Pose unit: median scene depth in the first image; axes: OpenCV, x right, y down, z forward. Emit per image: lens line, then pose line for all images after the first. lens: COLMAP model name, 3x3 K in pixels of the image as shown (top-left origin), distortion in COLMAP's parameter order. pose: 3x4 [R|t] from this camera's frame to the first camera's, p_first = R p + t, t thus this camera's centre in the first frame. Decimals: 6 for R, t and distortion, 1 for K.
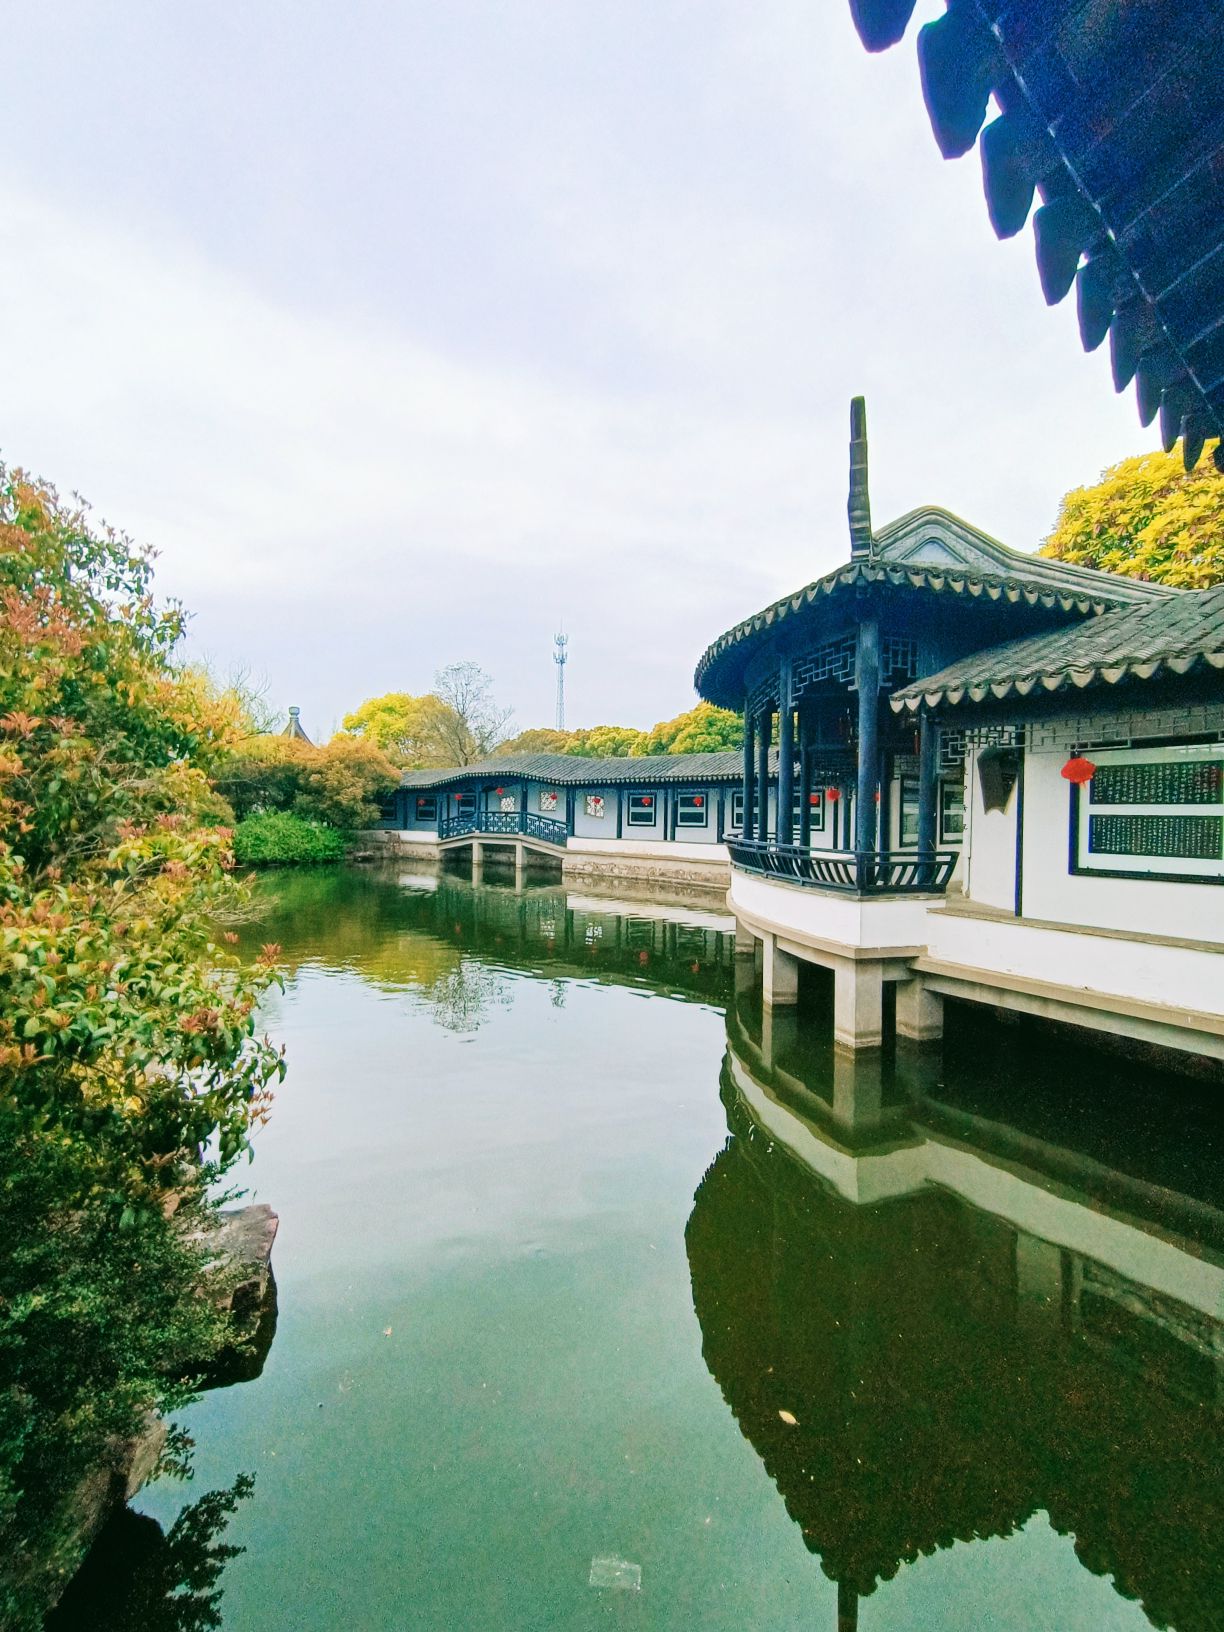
lens RADIAL K [[789.6, 0, 612.0], [0, 789.6, 816.0], [0, 0, 1]] dist [-0.000194, -0.000010]
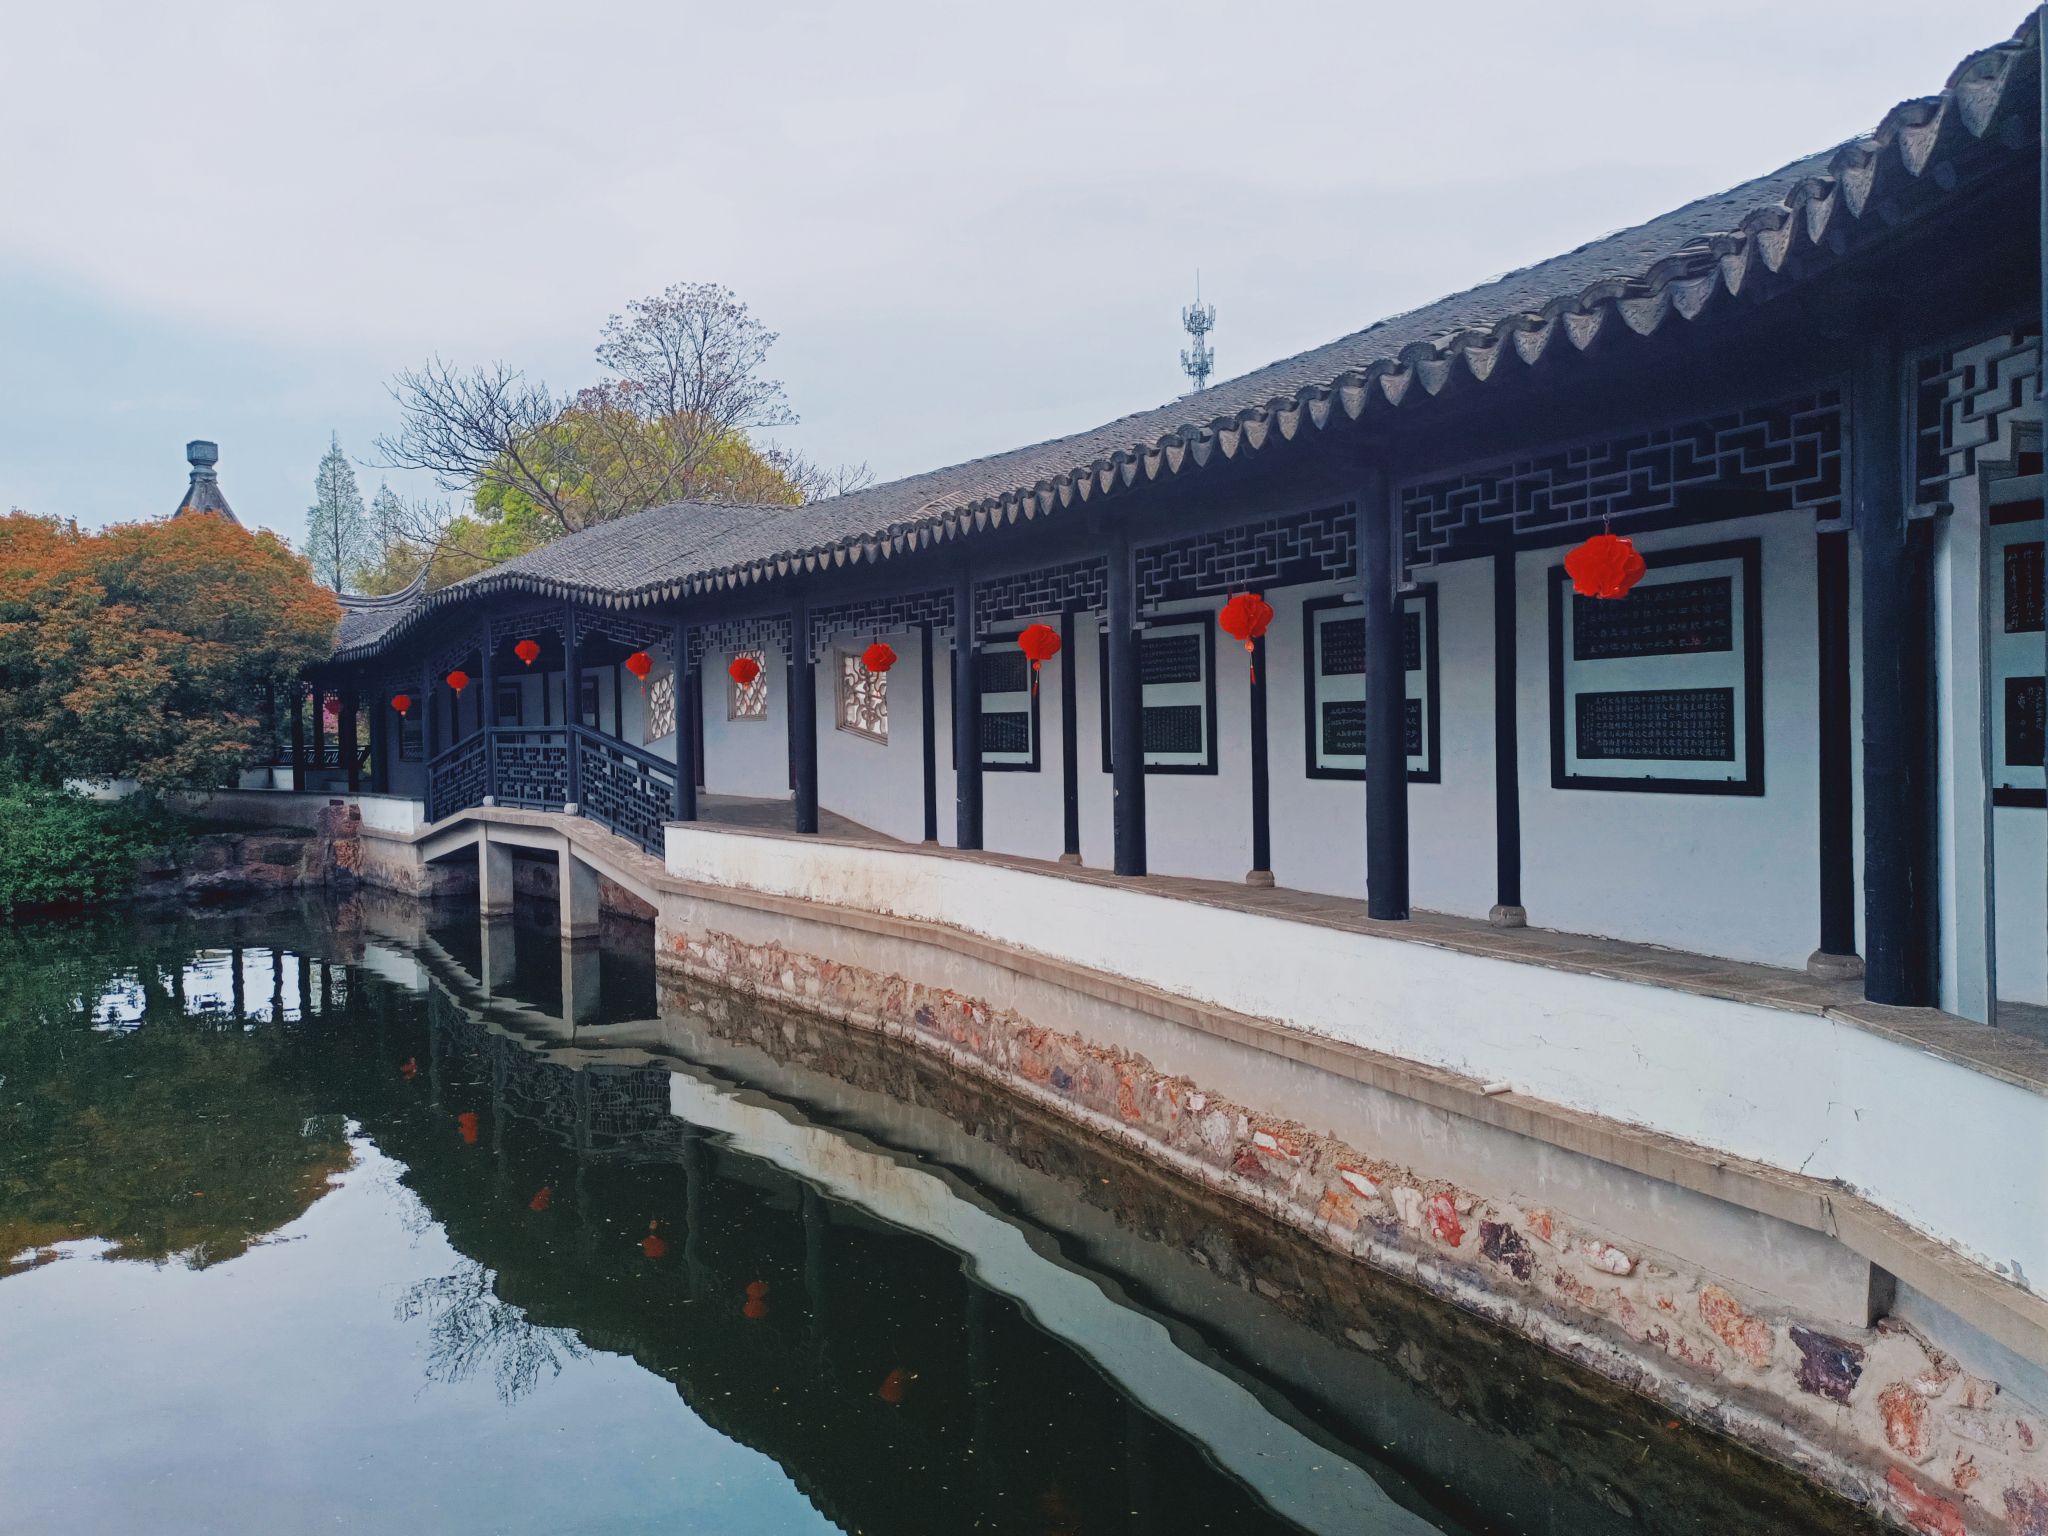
lens RADIAL K [[1755.9, 0, 1024.0], [0, 1755.9, 768.0], [0, 0, 1]] dist [0.001968, 0.000555]
pose [[0.982628, -0.025064, -0.183888, 0.150986], [0.028943, 0.999411, 0.018440, 0.002574], [0.183318, -0.023442, 0.982774, 0.490227]]
